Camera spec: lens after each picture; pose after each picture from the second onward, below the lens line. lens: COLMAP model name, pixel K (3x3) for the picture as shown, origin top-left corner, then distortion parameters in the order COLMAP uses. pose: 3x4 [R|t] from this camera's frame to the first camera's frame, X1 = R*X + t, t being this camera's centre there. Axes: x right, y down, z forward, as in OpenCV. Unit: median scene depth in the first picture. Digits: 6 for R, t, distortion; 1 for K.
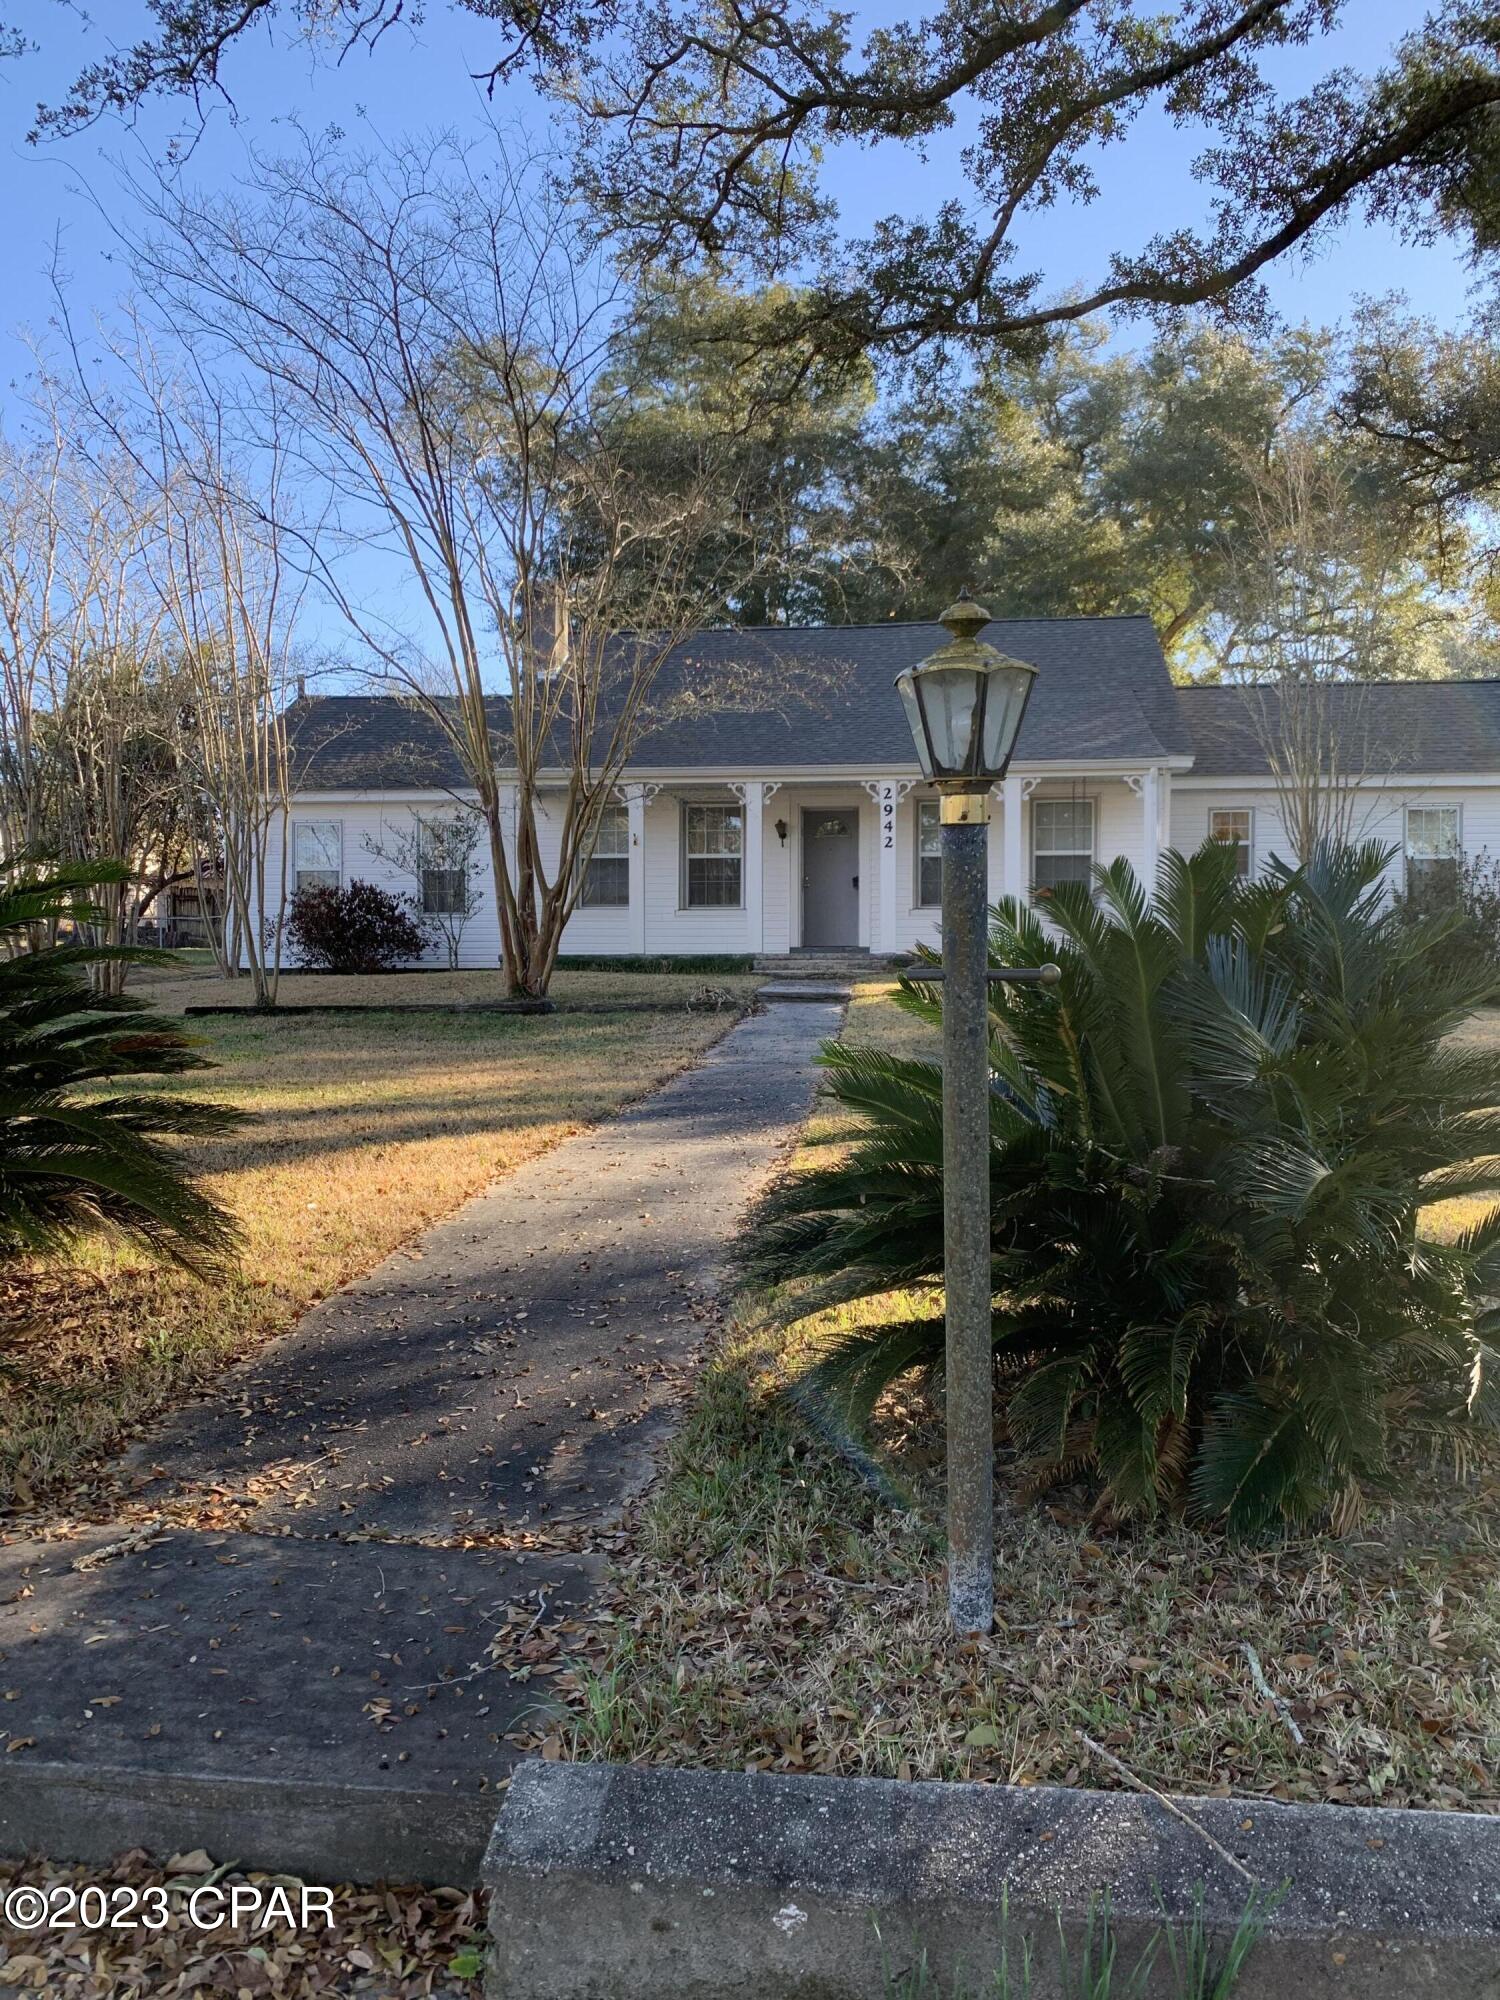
lens RADIAL K [[1507.4, 0, 750.8], [0, 1507.4, 1026.8], [0, 0, 1]] dist [0.012999, -0.002723]
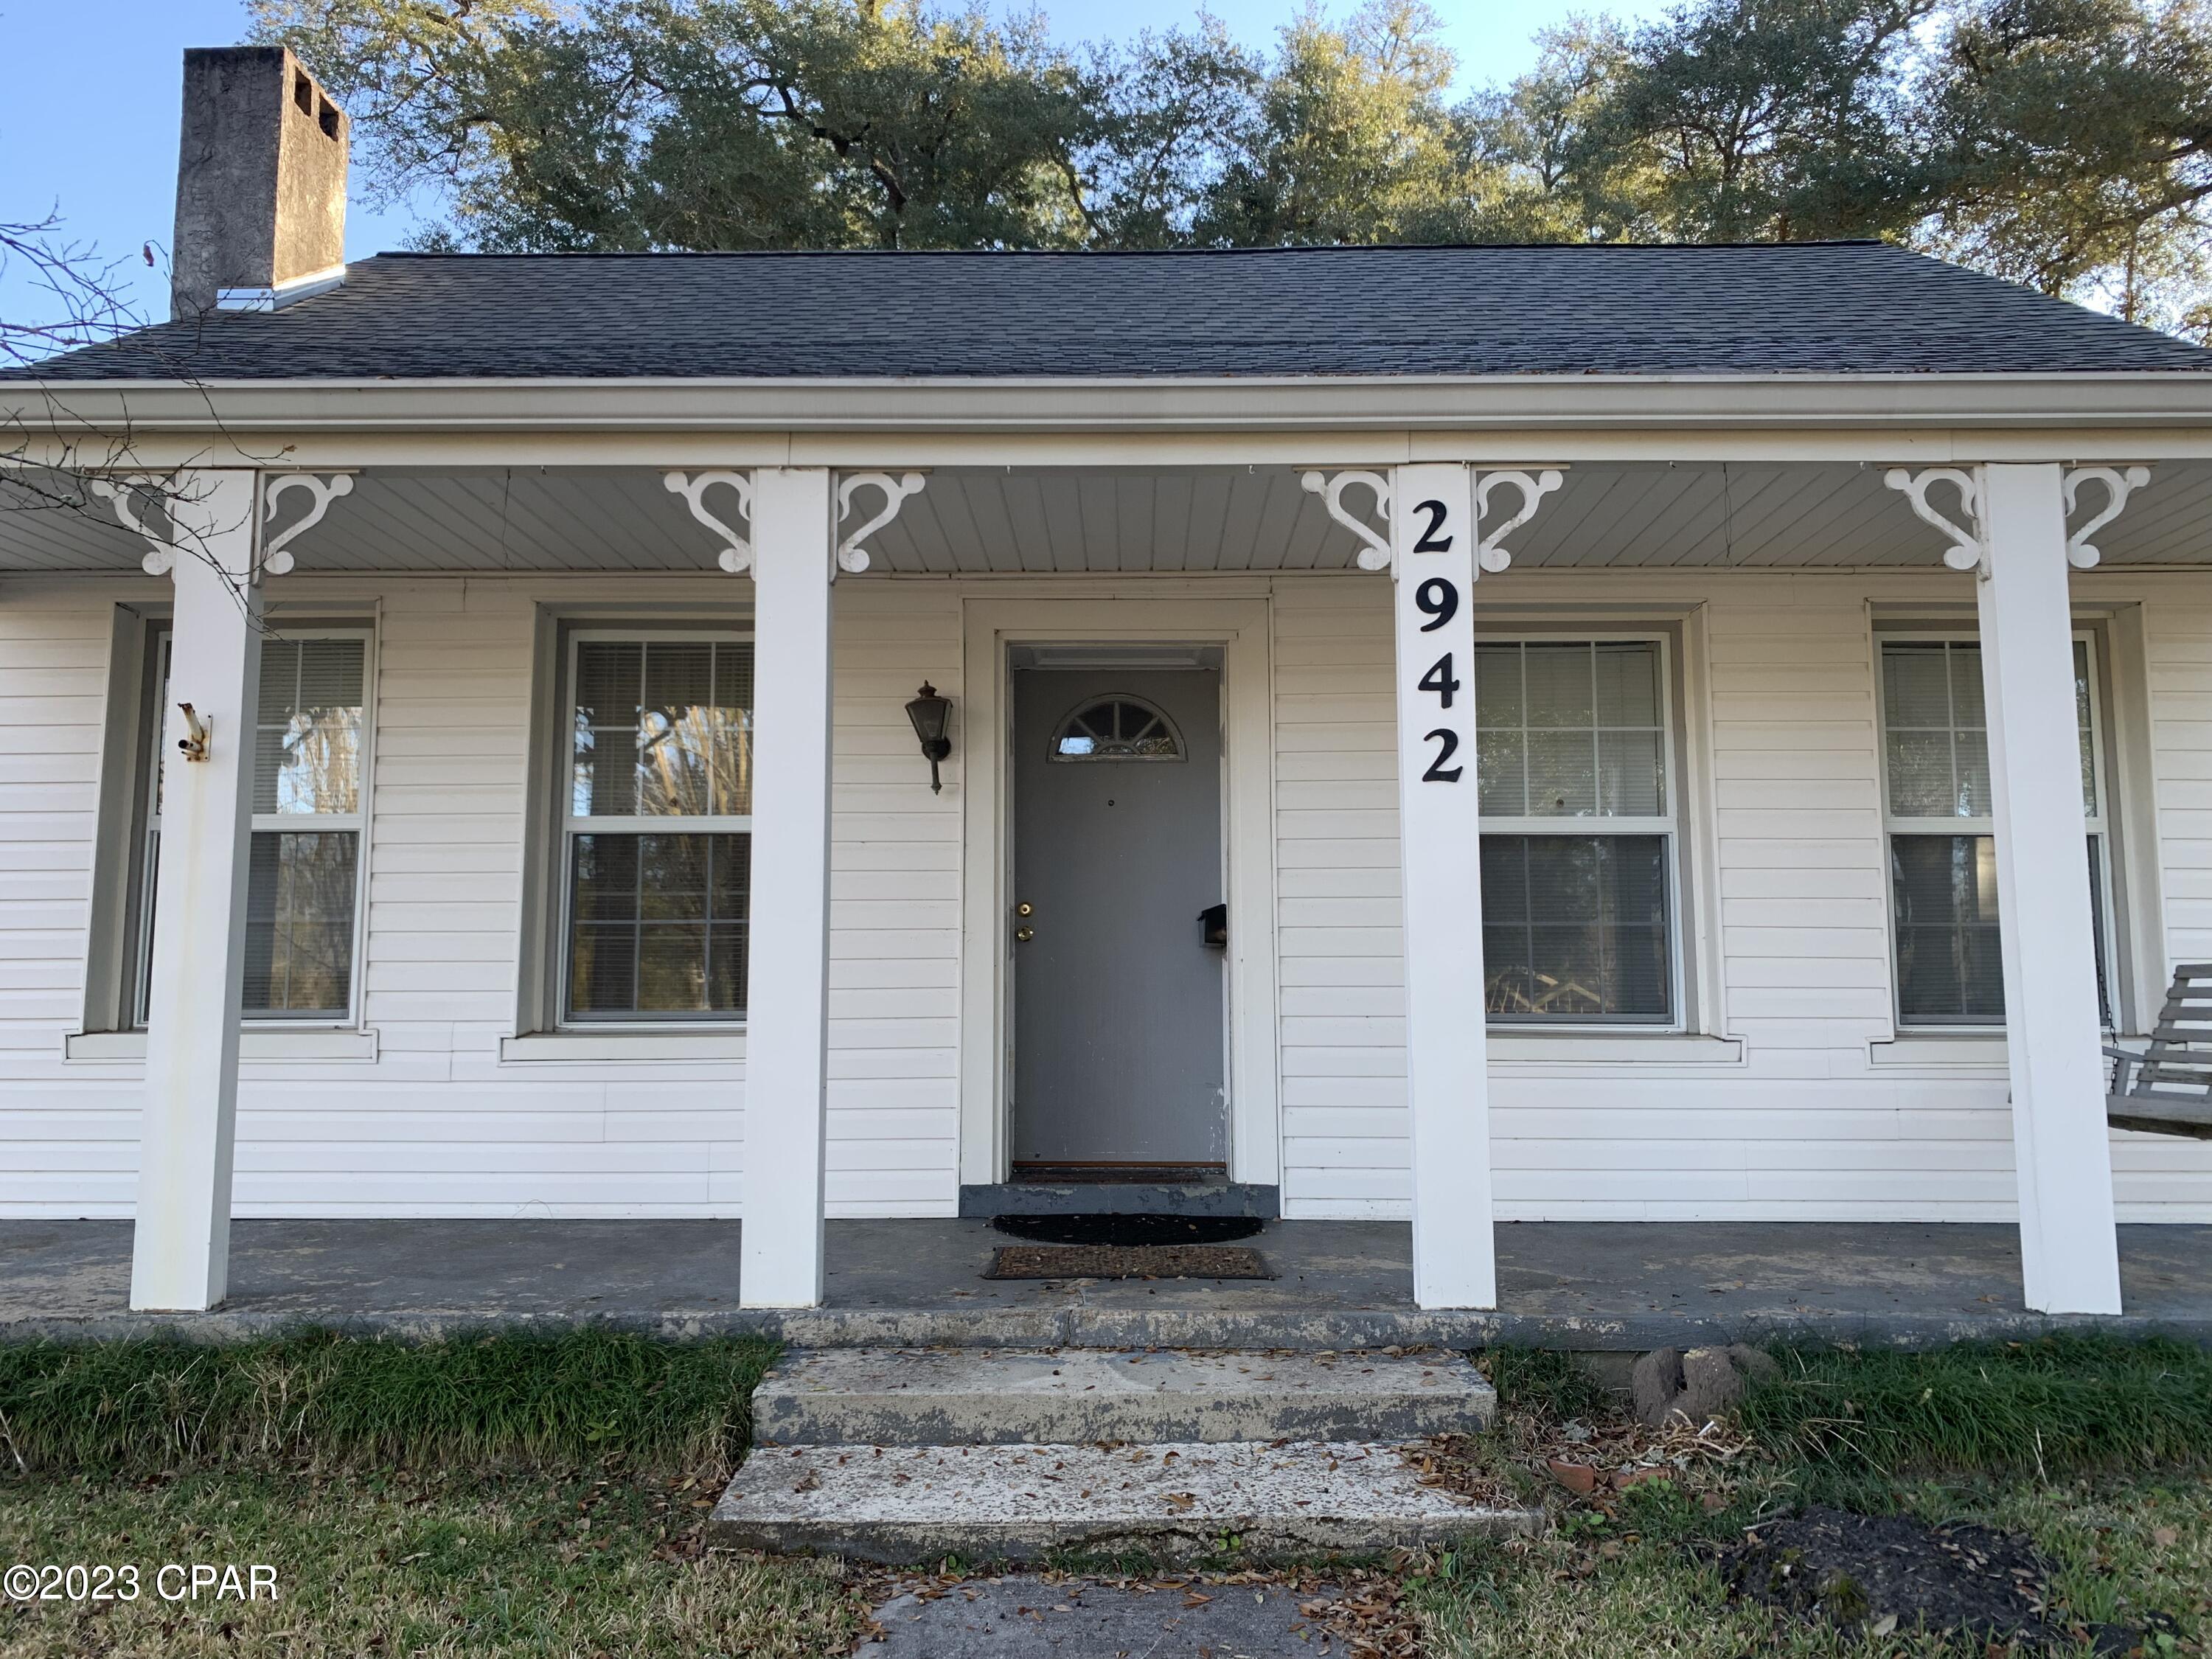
lens RADIAL K [[1671.9, 0, 1106.0], [0, 1671.9, 829.5], [0, 0, 1]] dist [0.026179, -0.025510]
pose [[0.993898, 0.009503, 0.109893, 0.023612], [0.004174, 0.992328, -0.123559, -0.097664], [-0.110224, 0.123264, 0.986234, 0.895352]]
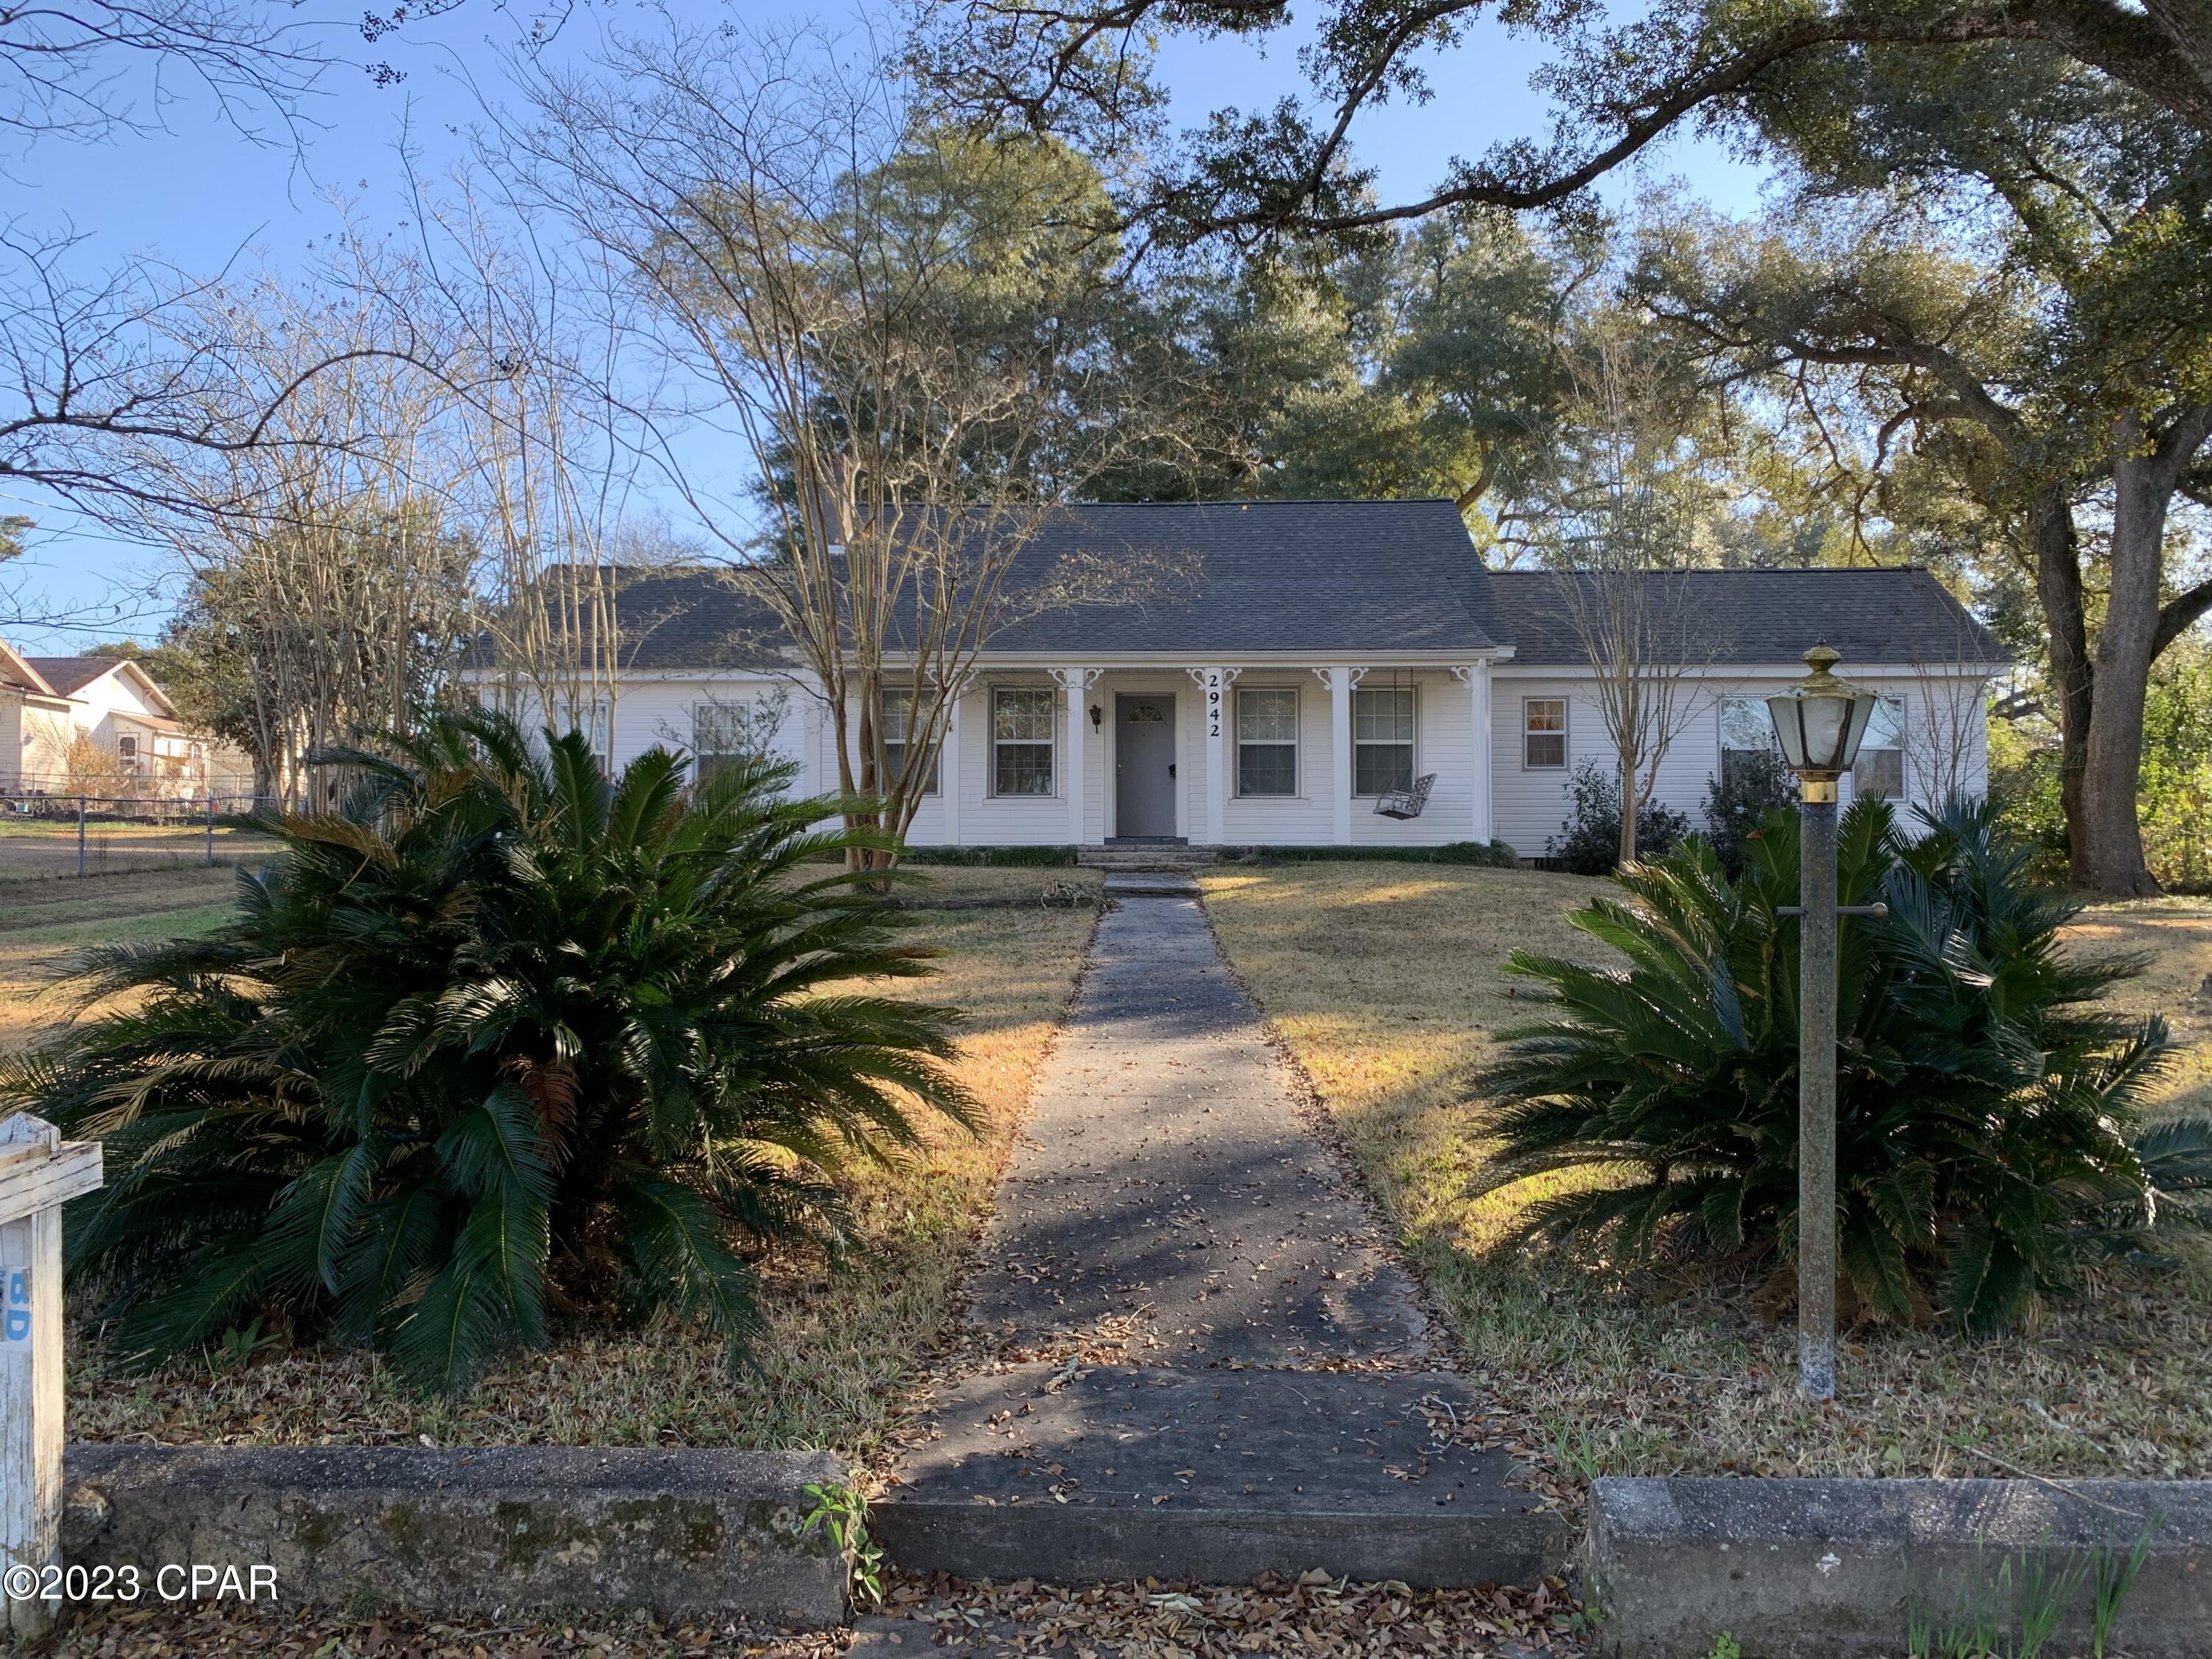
lens RADIAL K [[1671.9, 0, 1106.0], [0, 1671.9, 829.5], [0, 0, 1]] dist [0.026179, -0.025510]
pose [[0.995513, 0.000059, 0.094625, -0.091886], [0.004914, 0.998618, -0.052322, -0.004426], [-0.094497, 0.052552, 0.994137, -0.065932]]
